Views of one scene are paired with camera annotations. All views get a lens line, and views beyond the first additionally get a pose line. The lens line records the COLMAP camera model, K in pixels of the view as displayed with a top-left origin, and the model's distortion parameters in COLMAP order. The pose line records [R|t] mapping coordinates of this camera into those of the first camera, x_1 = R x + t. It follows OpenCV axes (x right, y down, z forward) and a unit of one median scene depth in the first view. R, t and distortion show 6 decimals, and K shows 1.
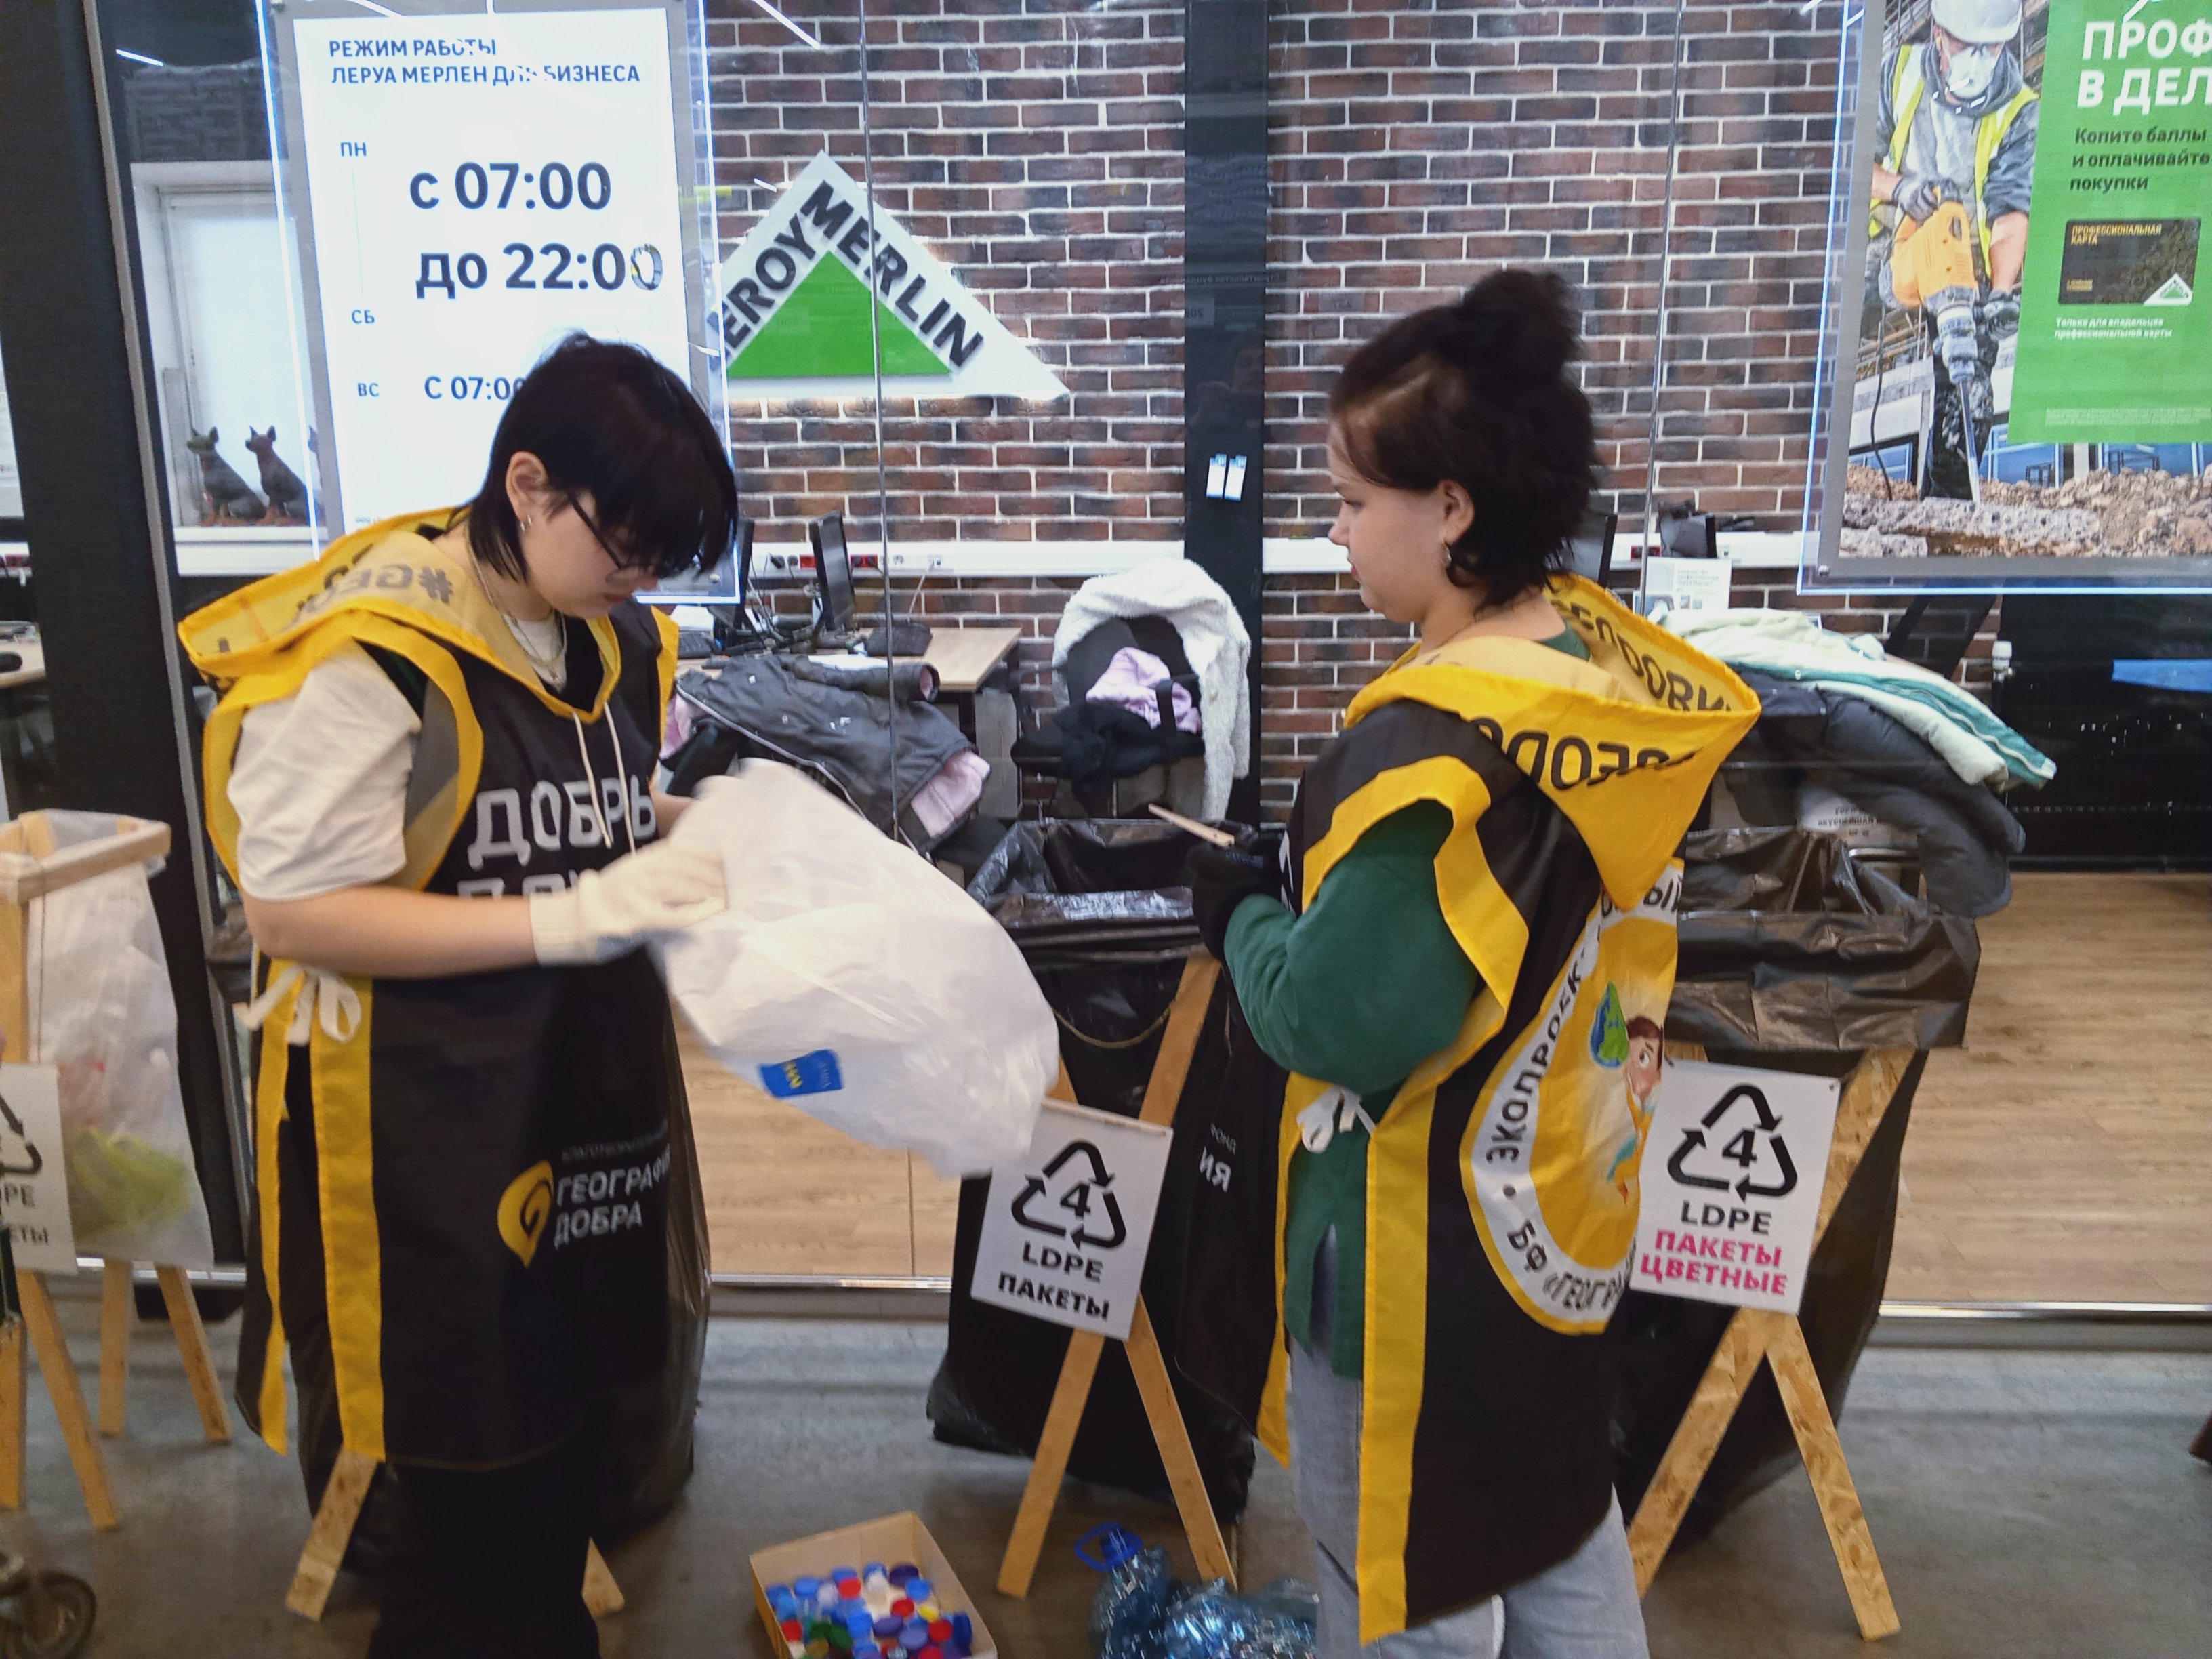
lens RADIAL K [[1846.9, 0, 1106.0], [0, 1846.9, 829.5], [0, 0, 1]] dist [0.057010, -0.072772]
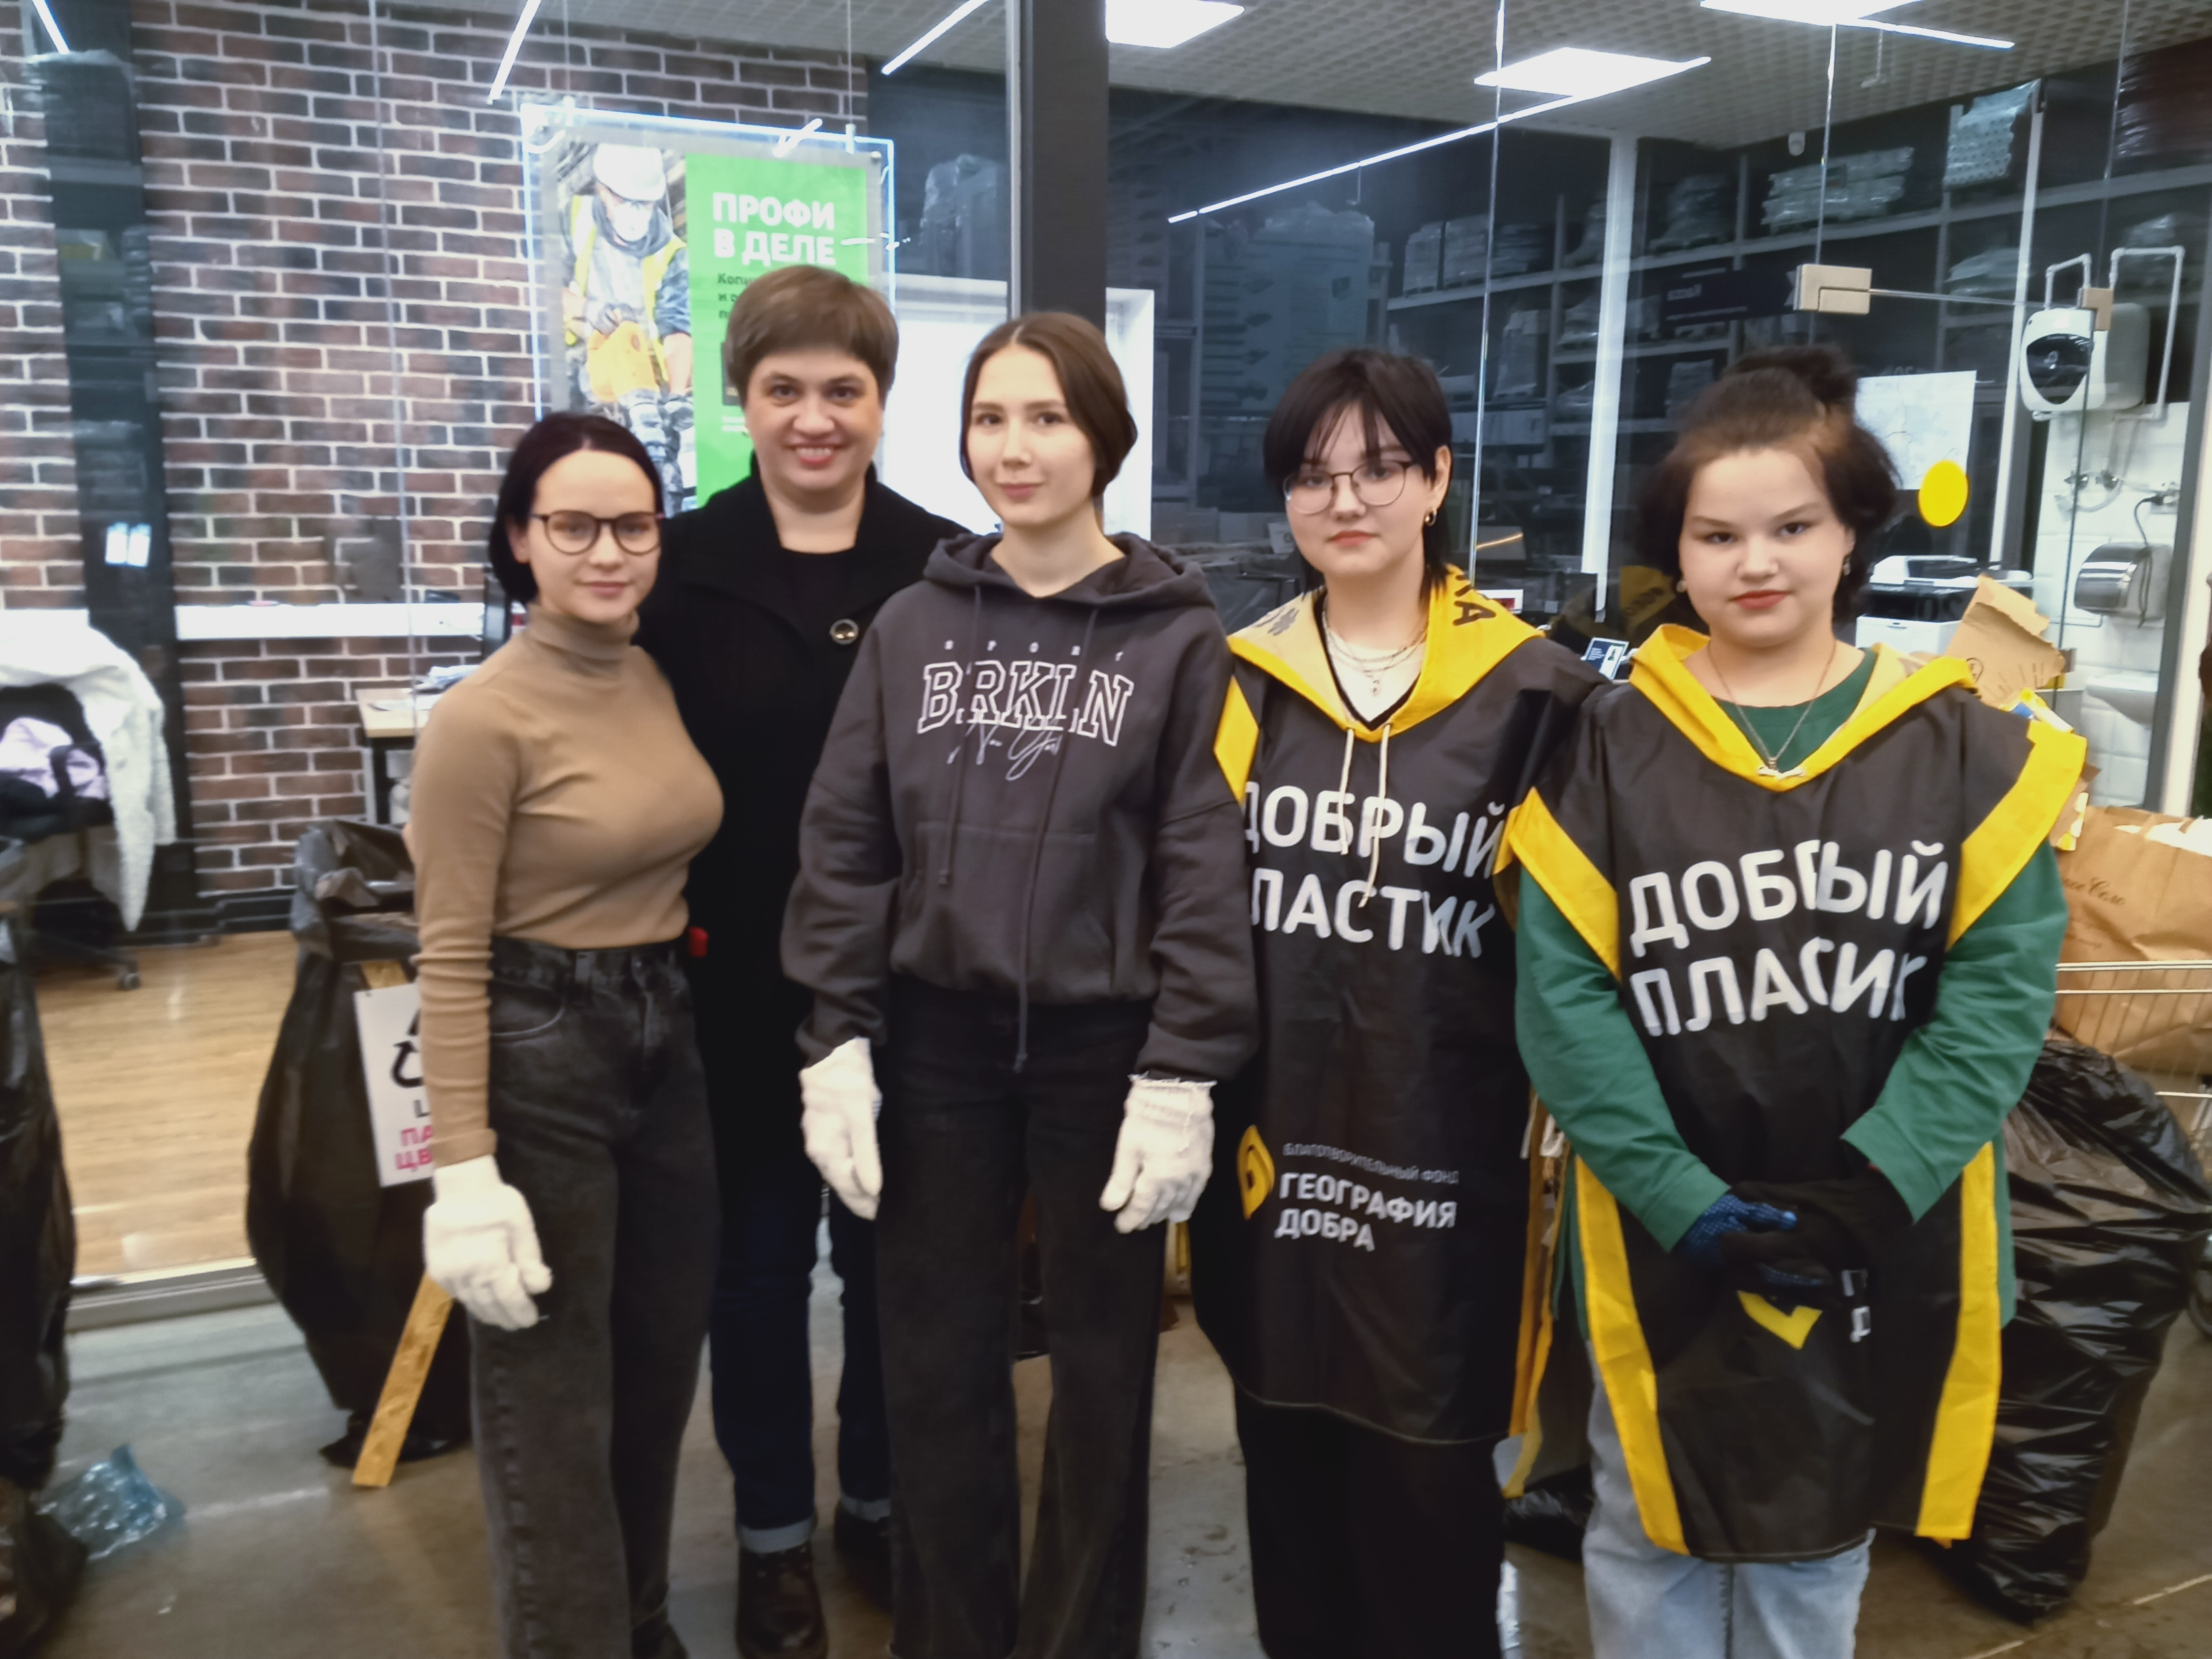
lens RADIAL K [[1816.6, 0, 1152.4], [0, 1816.6, 824.2], [0, 0, 1]] dist [0.040843, -0.085120]
pose [[0.880017, -0.058850, 0.471281, 0.083728], [0.082614, 0.996134, -0.029874, 0.036878], [-0.467701, 0.065224, 0.881477, -0.123651]]
